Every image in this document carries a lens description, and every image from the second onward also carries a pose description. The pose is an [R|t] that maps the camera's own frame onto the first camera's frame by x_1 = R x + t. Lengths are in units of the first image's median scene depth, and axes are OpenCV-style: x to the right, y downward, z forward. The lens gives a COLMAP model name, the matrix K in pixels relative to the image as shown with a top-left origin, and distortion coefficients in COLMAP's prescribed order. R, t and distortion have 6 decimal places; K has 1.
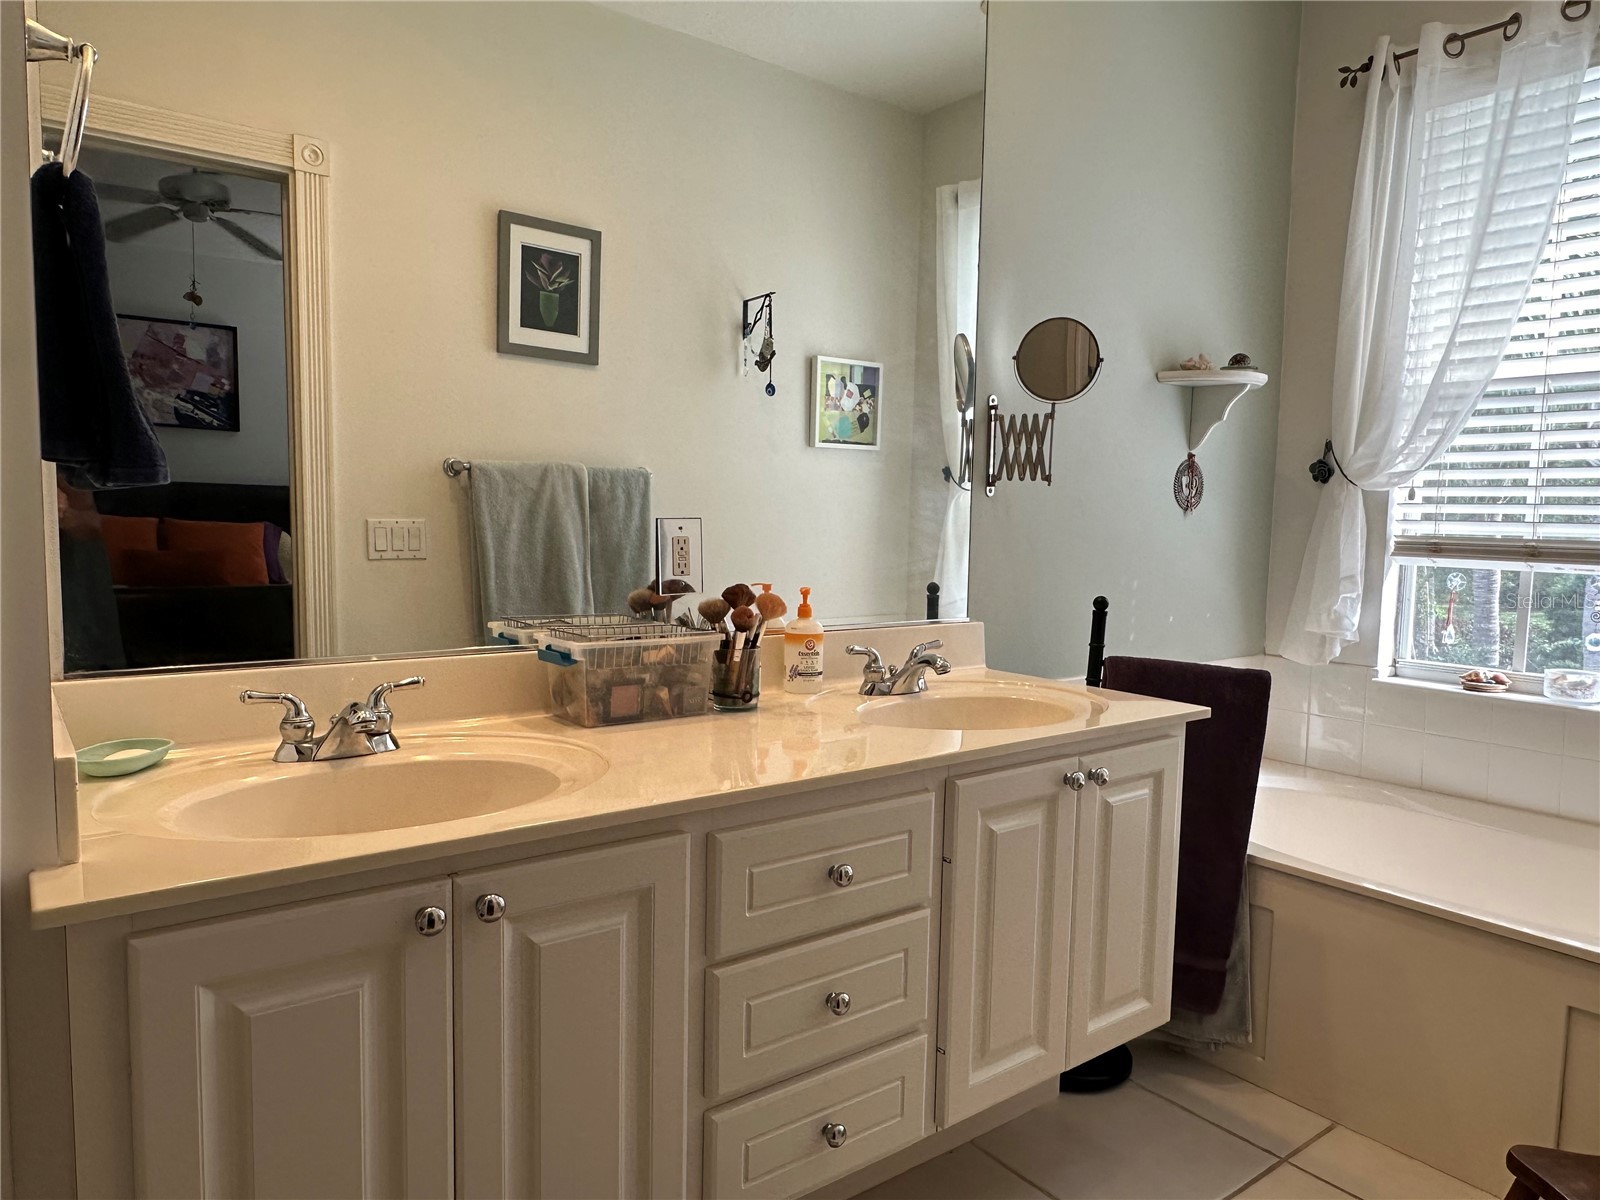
lens RADIAL K [[1061.7, 0, 801.2], [0, 1061.7, 602.0], [0, 0, 1]] dist [-0.003230, 0.001568]
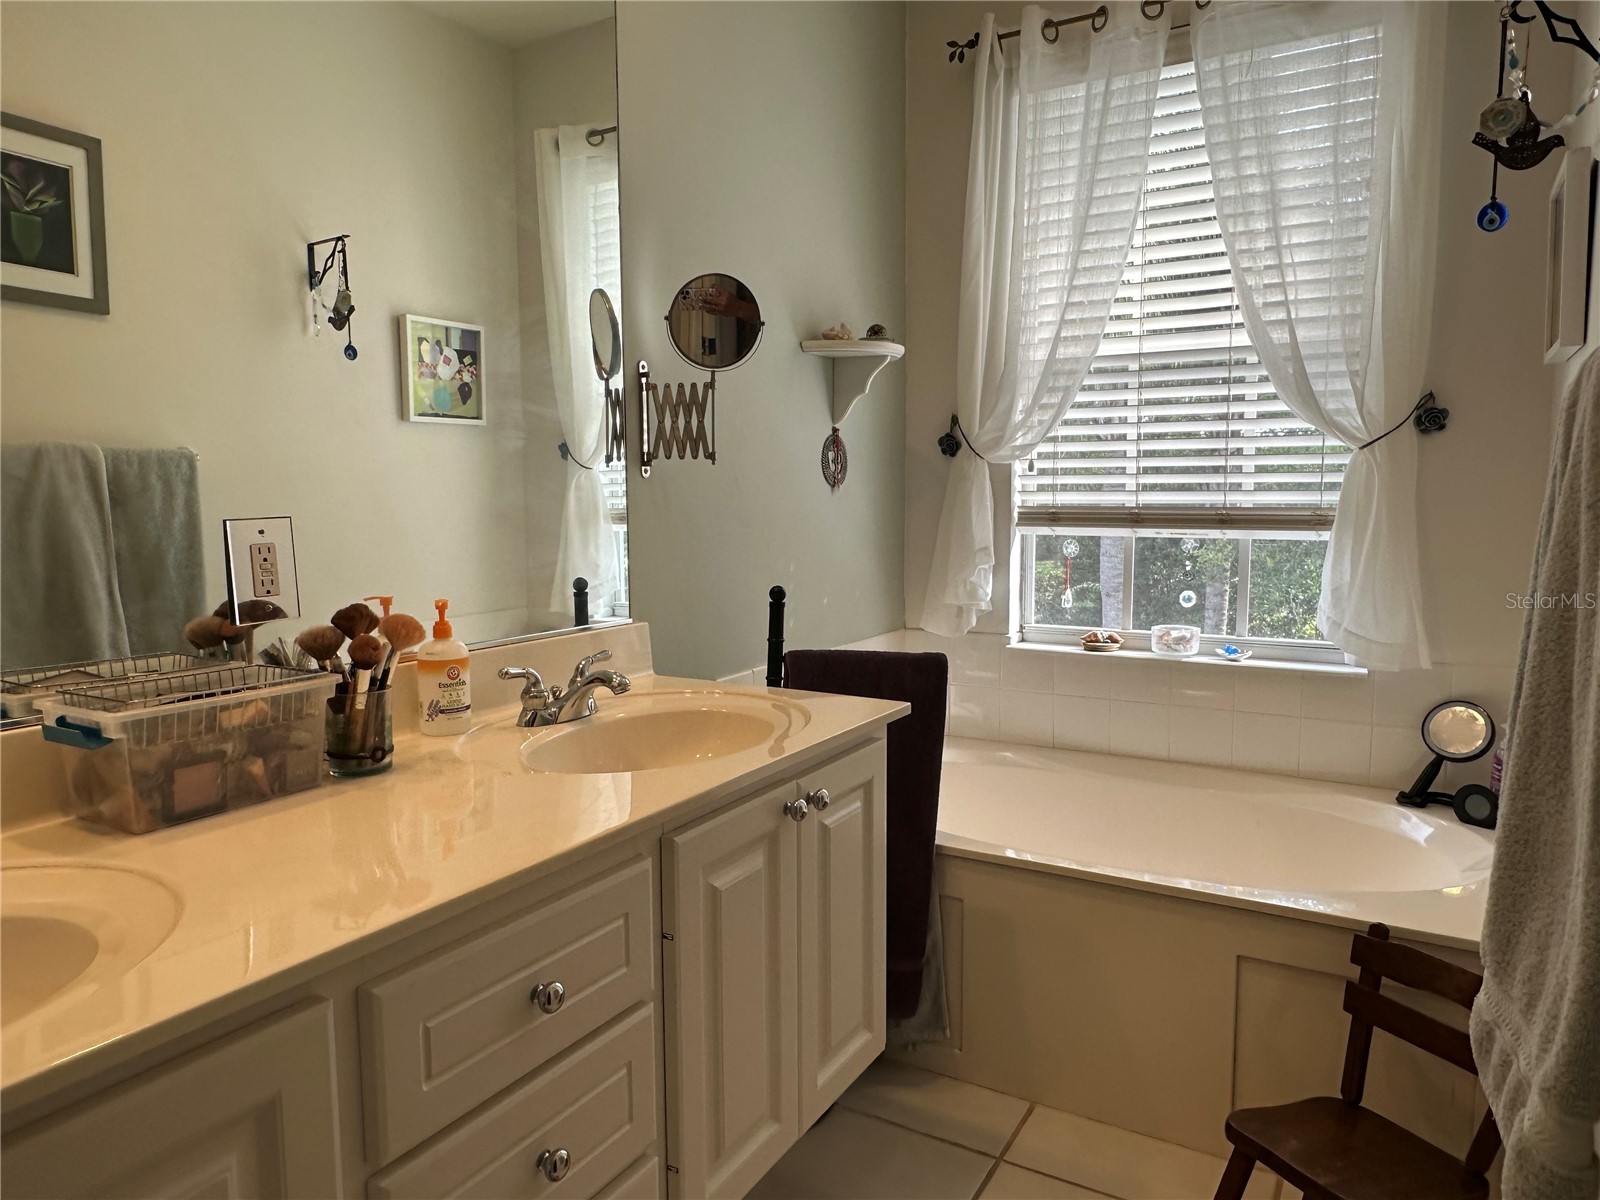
lens RADIAL K [[1061.7, 0, 797.9], [0, 1061.7, 601.5], [0, 0, 1]] dist [-0.003230, 0.001568]
pose [[0.928566, -0.062732, 0.365827, -0.028285], [0.054336, 0.997970, 0.033213, -0.017925], [-0.367168, -0.010963, 0.930090, 0.127156]]
